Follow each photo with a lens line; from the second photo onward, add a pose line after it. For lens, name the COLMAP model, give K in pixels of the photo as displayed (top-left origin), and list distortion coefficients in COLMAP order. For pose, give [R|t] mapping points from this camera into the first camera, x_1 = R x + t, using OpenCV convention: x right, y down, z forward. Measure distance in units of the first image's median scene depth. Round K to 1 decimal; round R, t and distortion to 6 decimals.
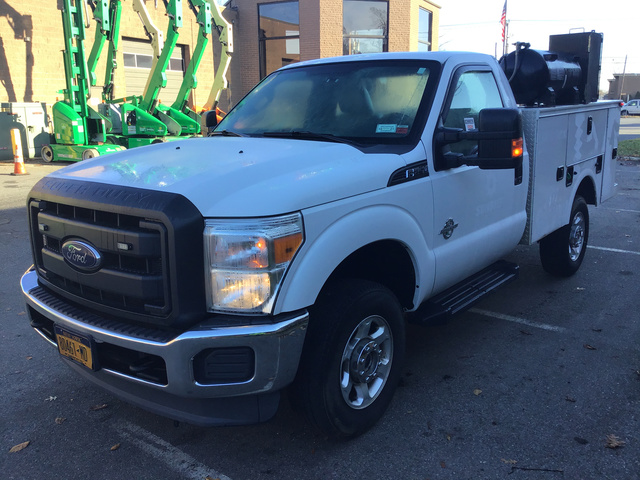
lens RADIAL K [[582.5, 0, 320.0], [0, 582.5, 240.0], [0, 0, 1]] dist [0.011549, 0.005227]
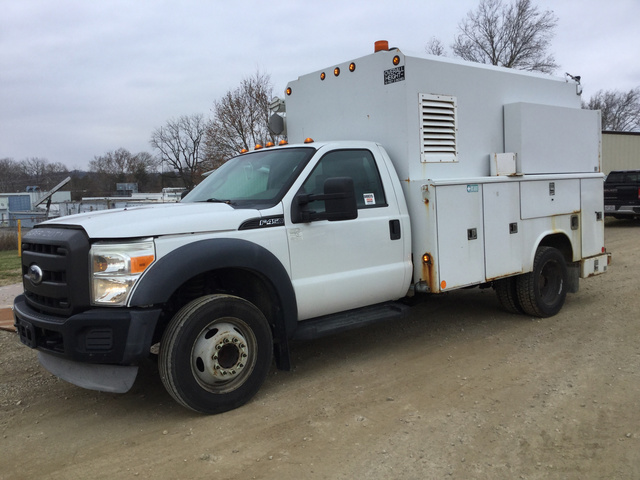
lens RADIAL K [[582.5, 0, 320.0], [0, 582.5, 240.0], [0, 0, 1]] dist [0.011549, 0.005227]
pose [[0.980645, -0.013205, -0.195348, 0.631923], [-0.018664, 0.986875, -0.160403, 0.168897], [0.194902, 0.160945, 0.967528, -0.376826]]
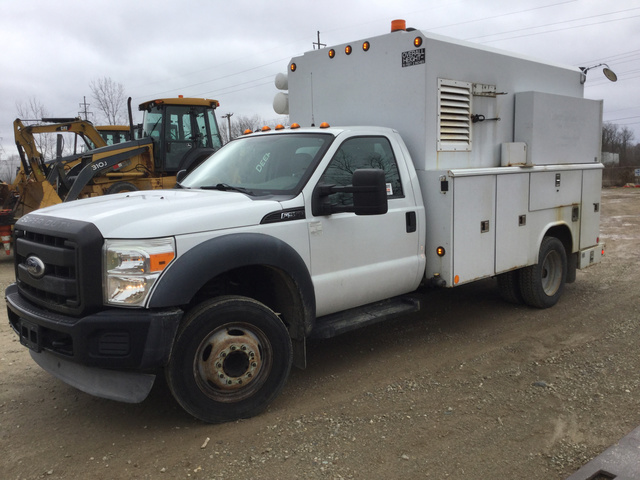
lens RADIAL K [[582.5, 0, 320.0], [0, 582.5, 240.0], [0, 0, 1]] dist [0.011549, 0.005227]
pose [[0.992121, 0.020738, -0.123558, 0.445985], [-0.034258, 0.993524, -0.108332, 0.090807], [0.120511, 0.111711, 0.986406, -0.325346]]
